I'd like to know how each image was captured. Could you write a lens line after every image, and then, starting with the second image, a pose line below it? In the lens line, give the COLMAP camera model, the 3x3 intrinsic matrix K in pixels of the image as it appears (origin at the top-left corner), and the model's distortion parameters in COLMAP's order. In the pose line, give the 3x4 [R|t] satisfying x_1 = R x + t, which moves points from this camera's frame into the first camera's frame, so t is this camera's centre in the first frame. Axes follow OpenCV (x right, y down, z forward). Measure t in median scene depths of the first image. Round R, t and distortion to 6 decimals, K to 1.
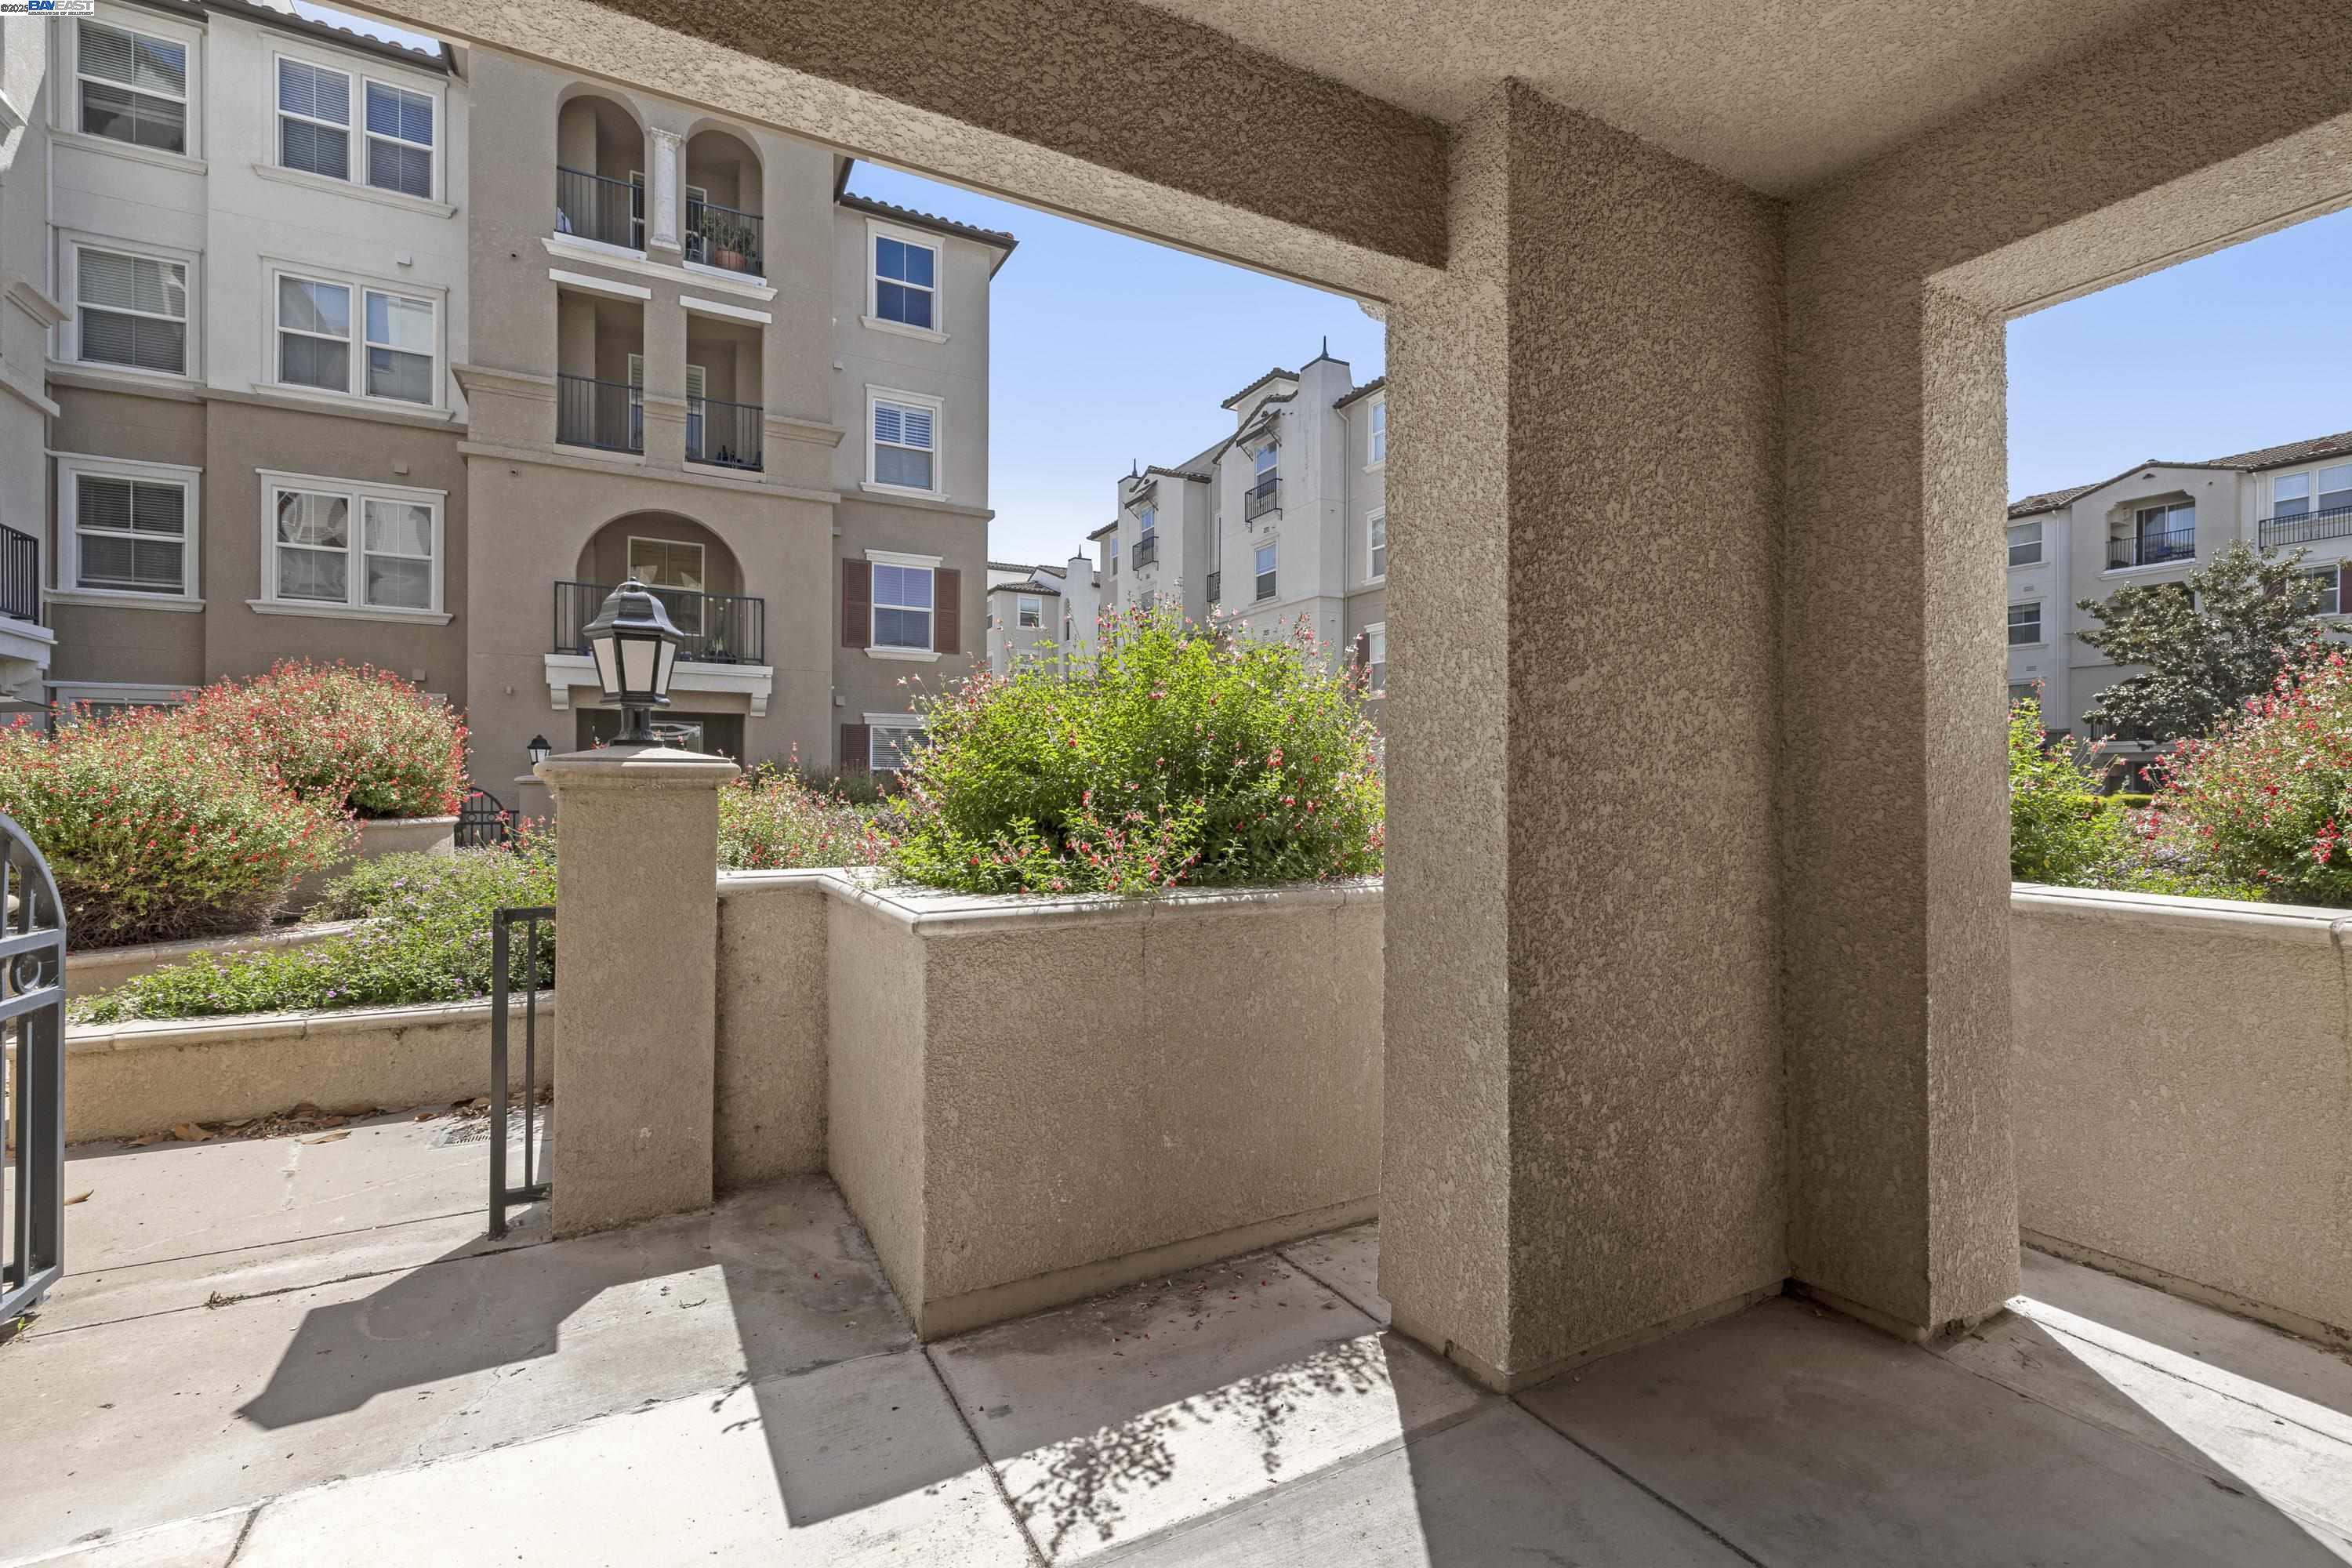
lens RADIAL K [[1017.9, 0, 1180.5], [0, 1017.9, 783.4], [0, 0, 1]] dist [0.006306, -0.000089]
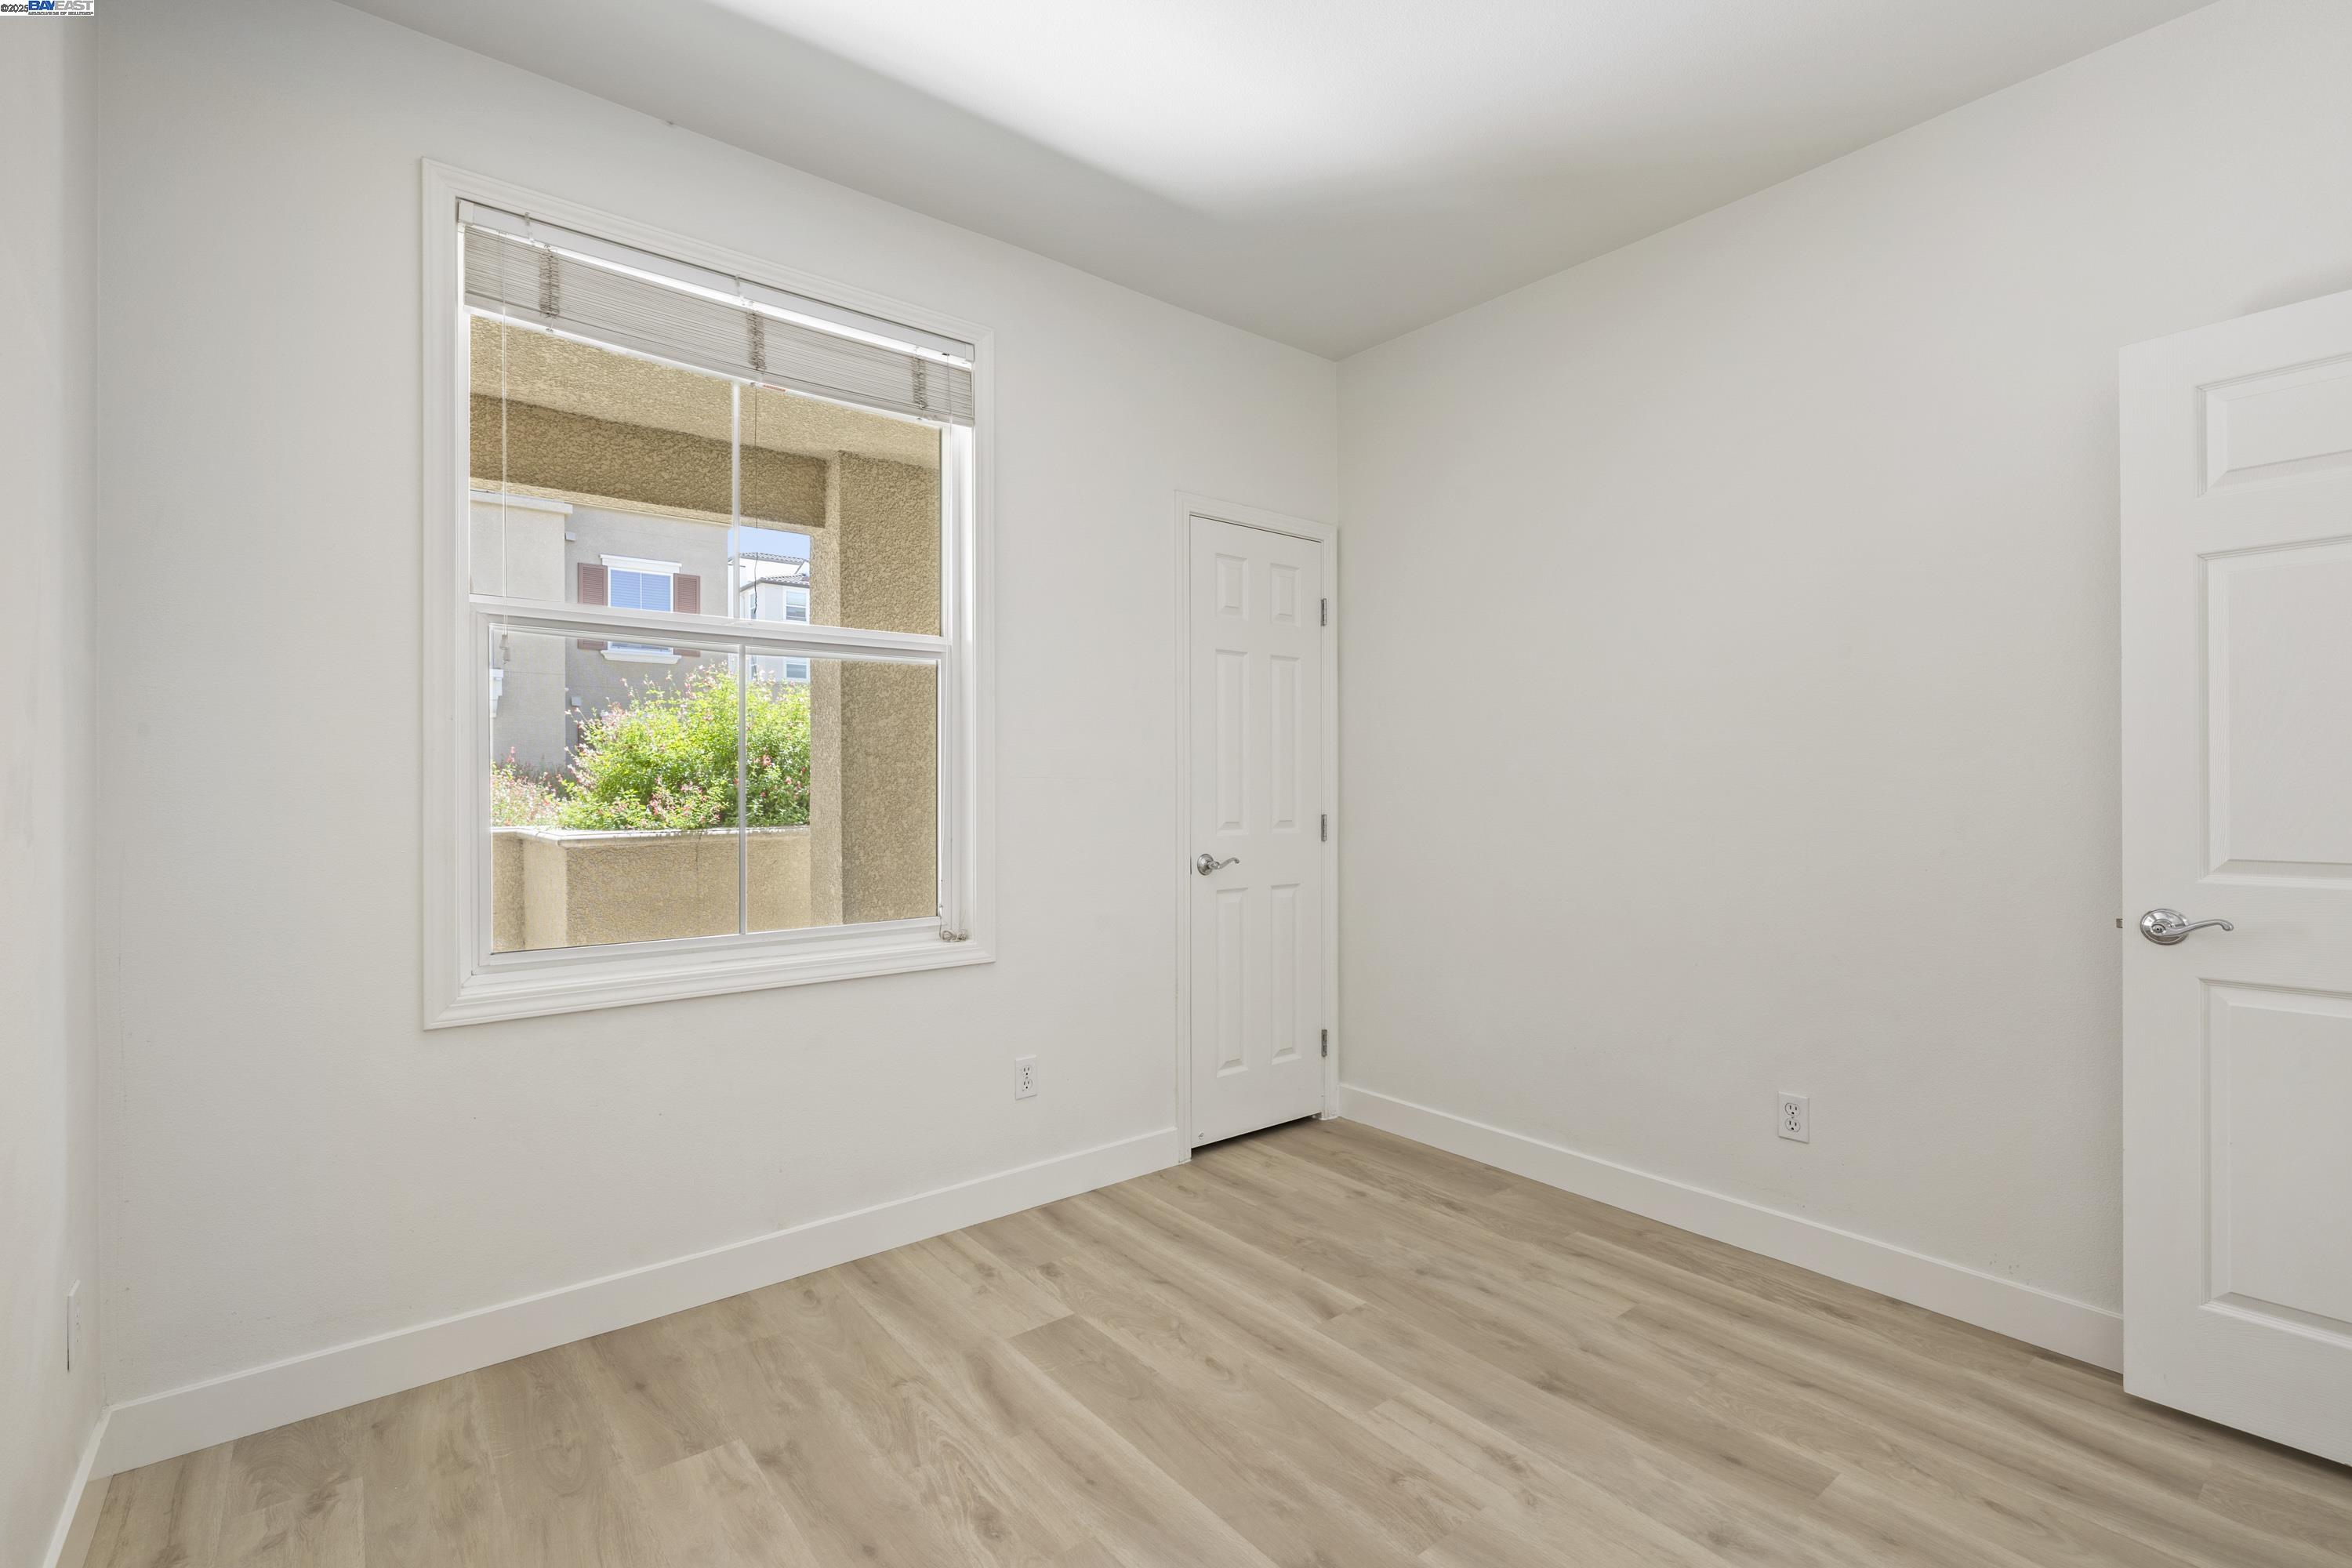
lens RADIAL K [[1049.2, 0, 1171.2], [0, 1049.2, 783.1], [0, 0, 1]] dist [-0.007652, 0.001867]
pose [[0.983767, -0.010120, 0.179167, 0.489490], [0.009311, 0.999942, 0.005358, 0.021210], [-0.179211, -0.003603, 0.983804, -1.093384]]
